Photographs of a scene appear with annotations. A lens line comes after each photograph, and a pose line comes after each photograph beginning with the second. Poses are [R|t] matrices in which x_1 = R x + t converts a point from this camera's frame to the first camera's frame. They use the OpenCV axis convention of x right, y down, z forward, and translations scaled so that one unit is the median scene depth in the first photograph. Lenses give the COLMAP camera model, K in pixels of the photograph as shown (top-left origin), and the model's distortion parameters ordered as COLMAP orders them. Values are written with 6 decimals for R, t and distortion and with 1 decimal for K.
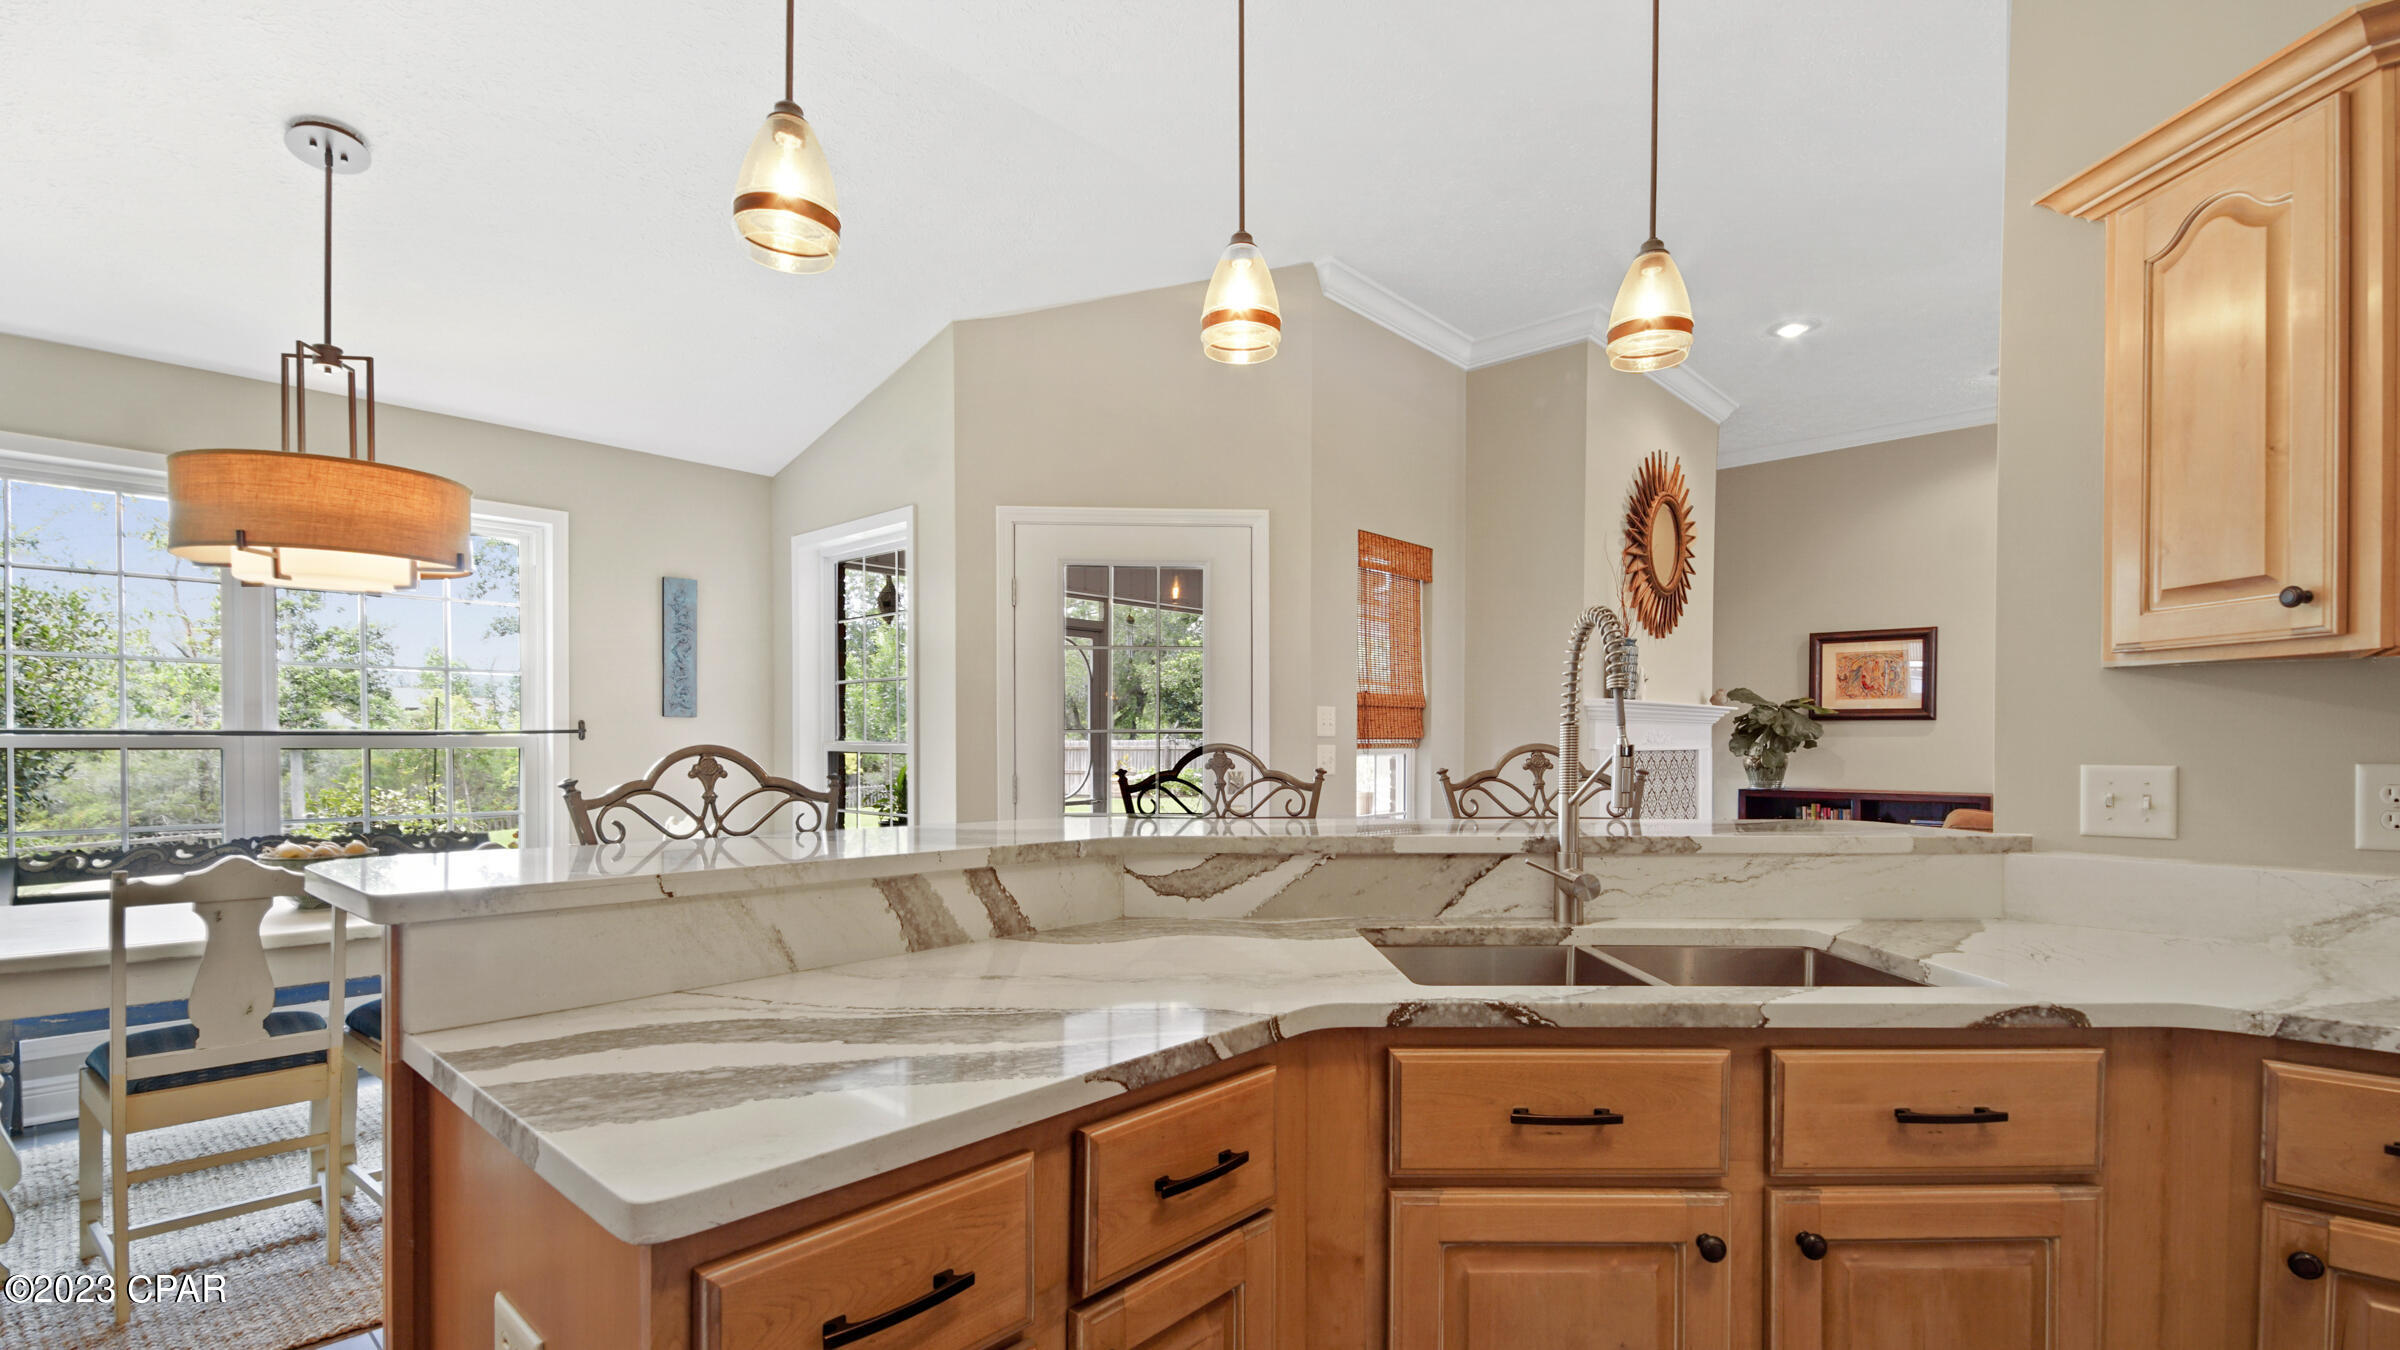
lens RADIAL K [[1069.6, 0, 1192.6], [0, 1069.6, 741.9], [0, 0, 1]] dist [0.037318, -0.022767]
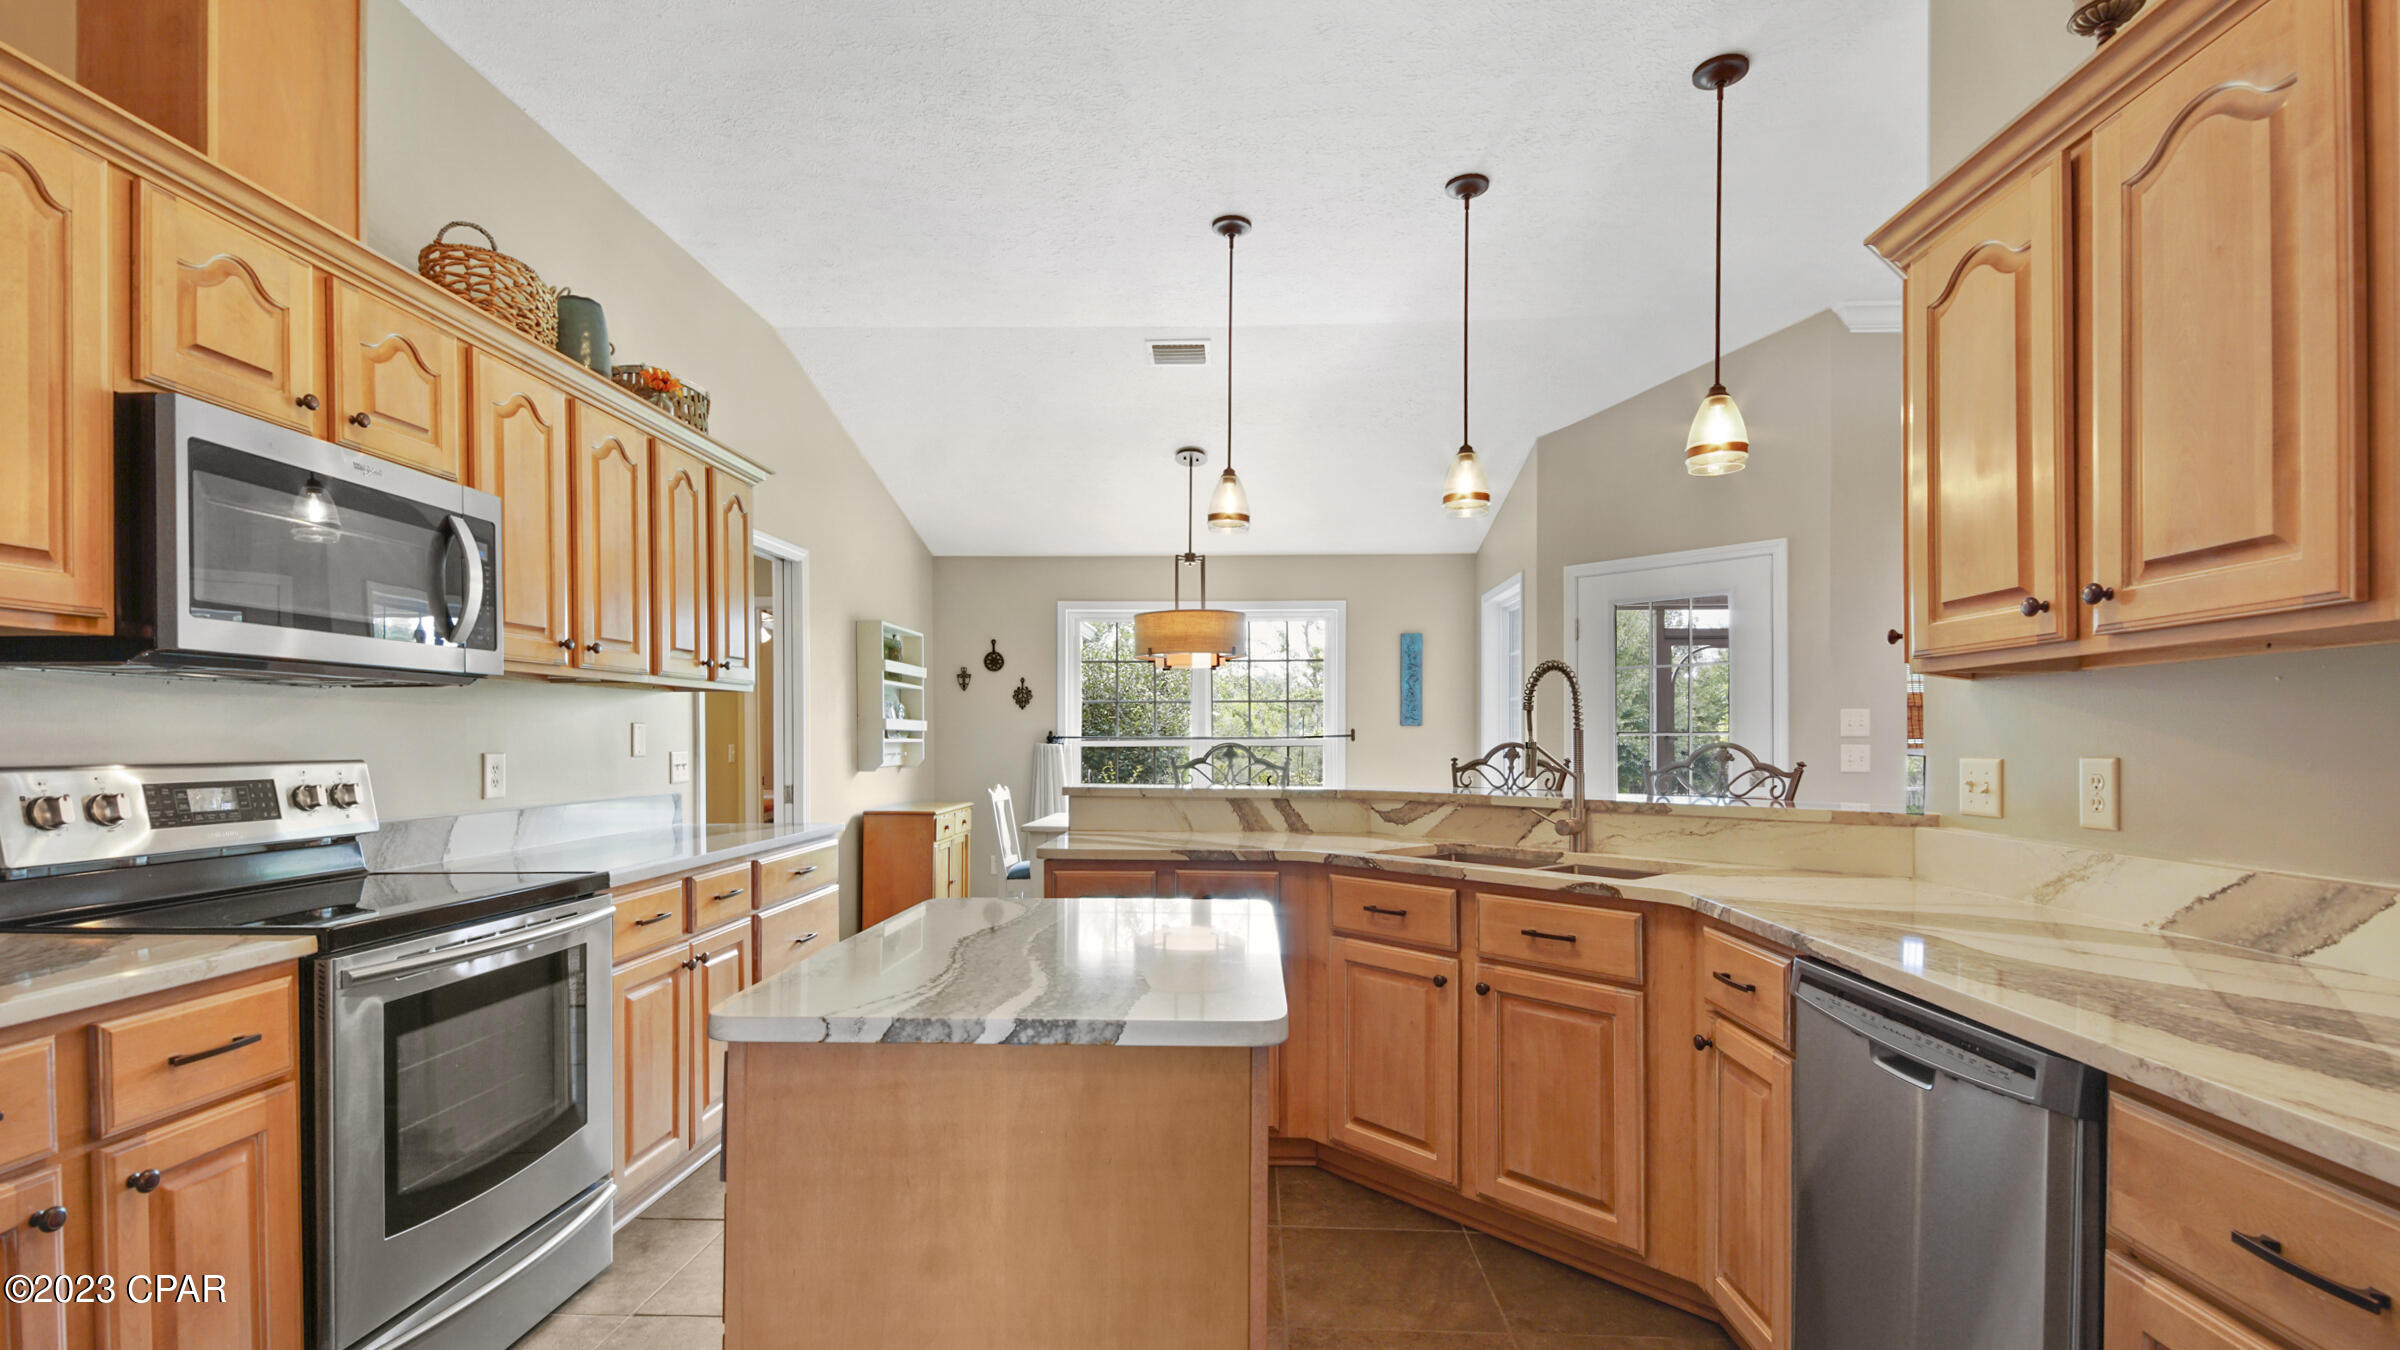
lens RADIAL K [[1030.0, 0, 1207.9], [0, 1030.0, 748.9], [0, 0, 1]] dist [0.033903, -0.019710]
pose [[0.653680, 0.003148, -0.756764, 1.026506], [0.001405, 0.999985, 0.005373, 0.002704], [0.756769, -0.004575, 0.653666, -0.393784]]
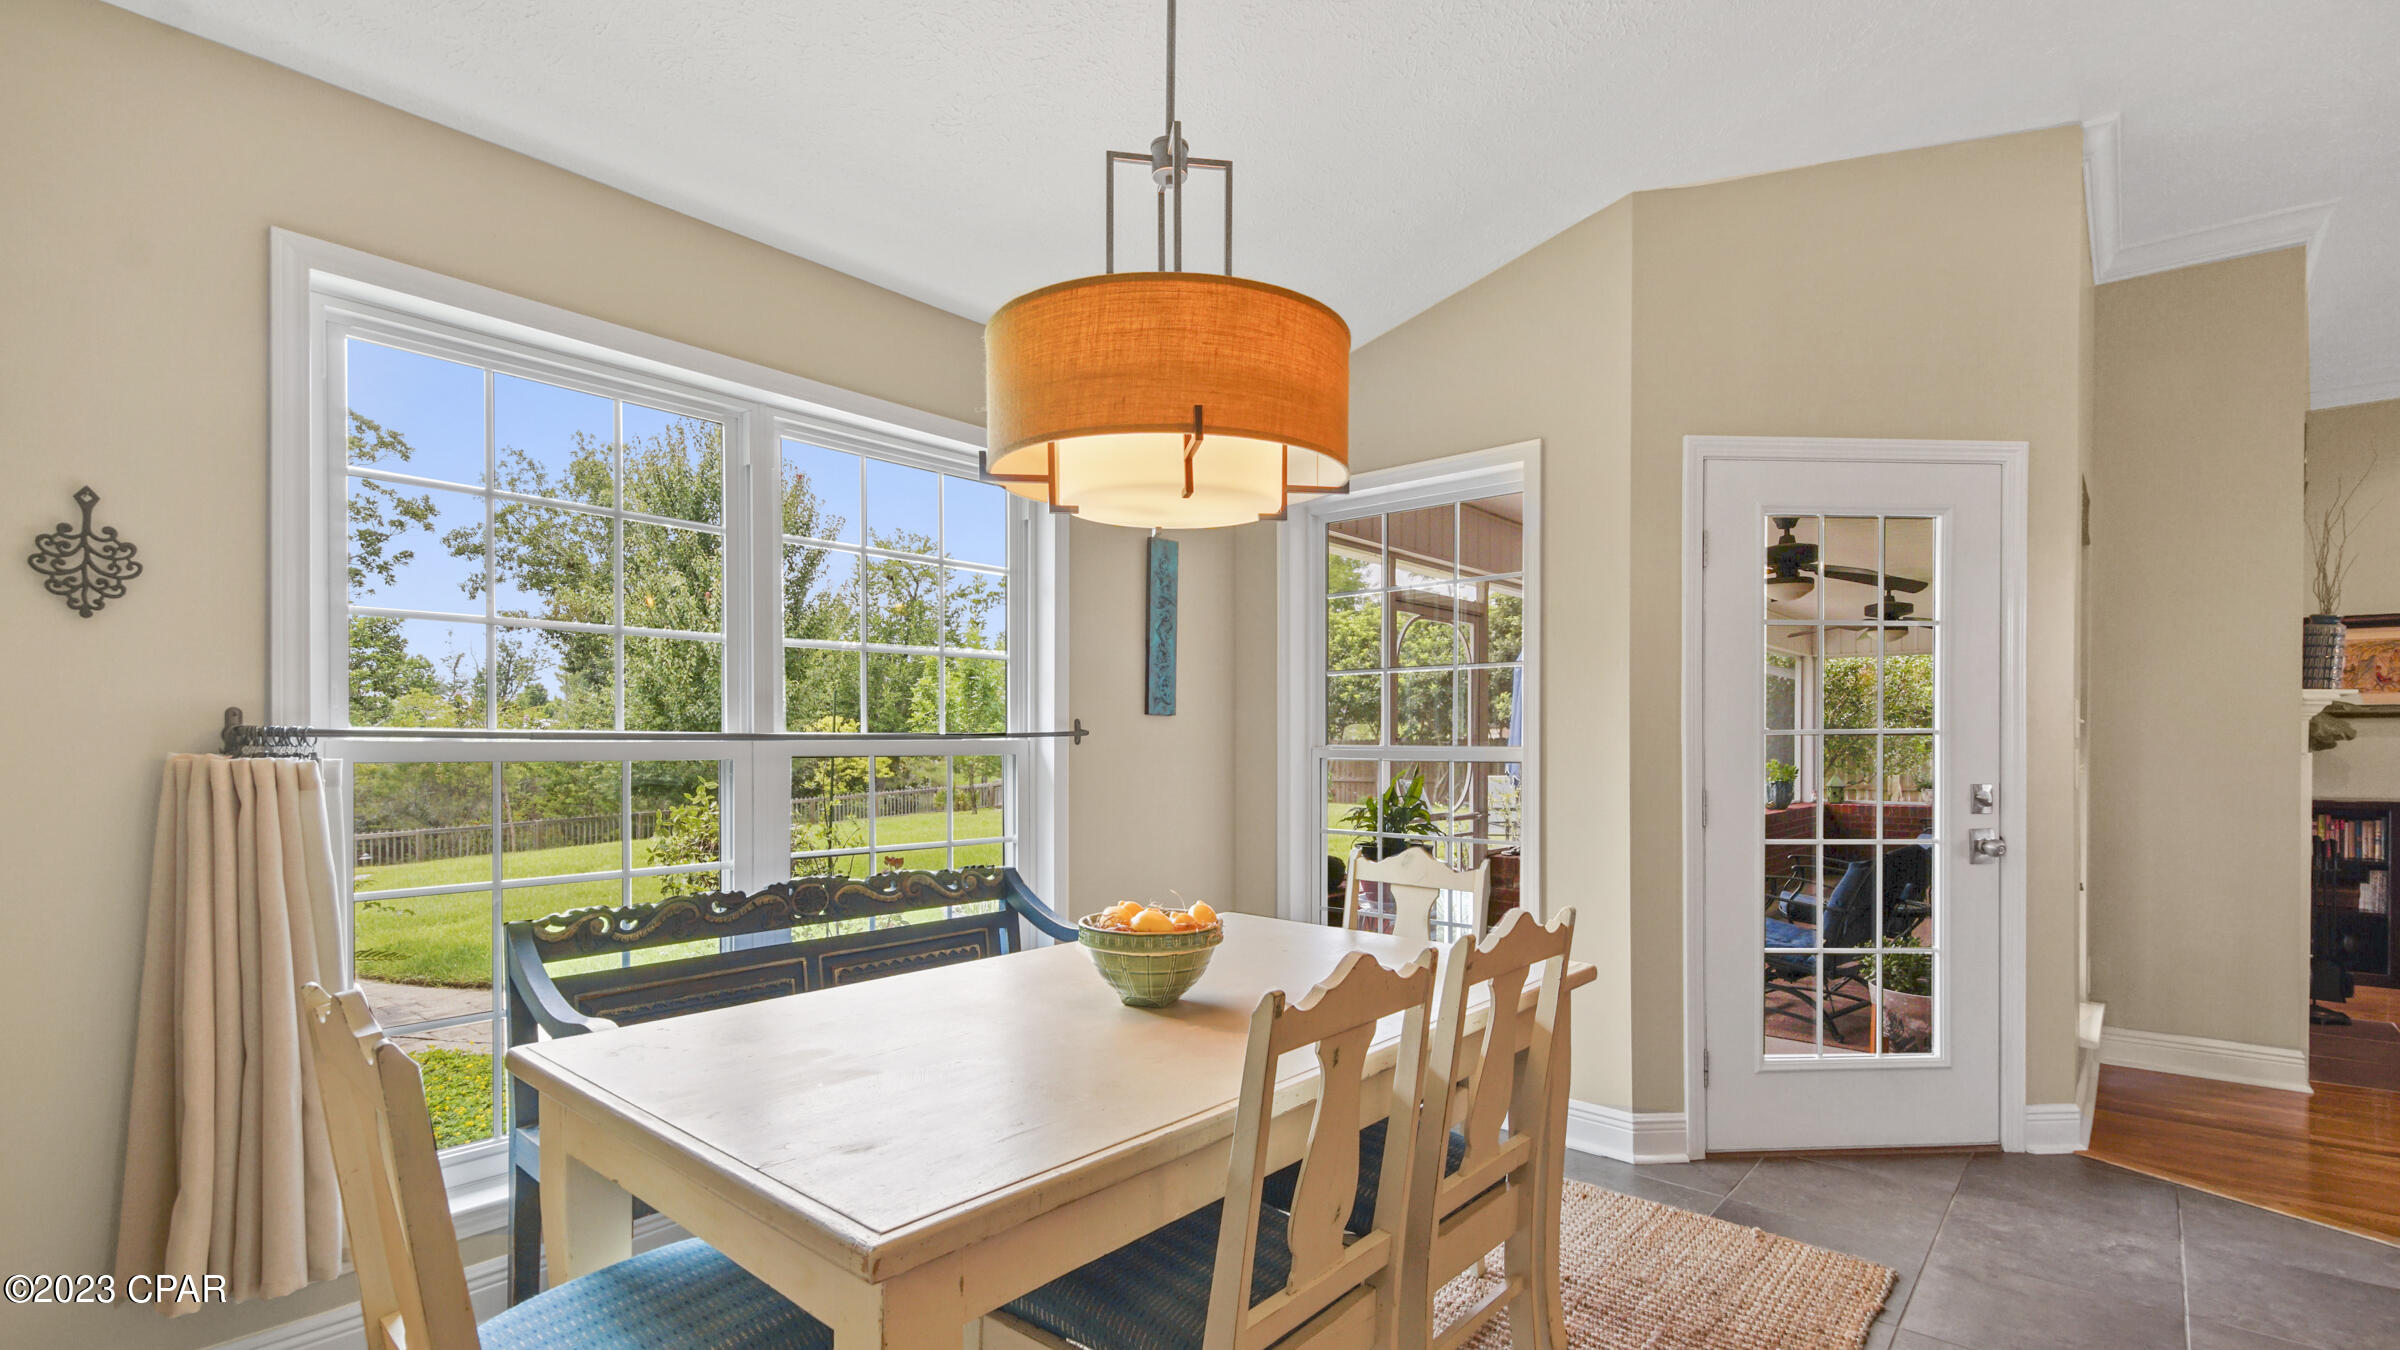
lens RADIAL K [[1069.6, 0, 1192.6], [0, 1069.6, 741.9], [0, 0, 1]] dist [0.037318, -0.022767]
pose [[0.999730, -0.001579, 0.023189, -1.106508], [0.001522, 0.999996, 0.002468, -0.013008], [-0.023193, -0.002432, 0.999728, 0.497736]]
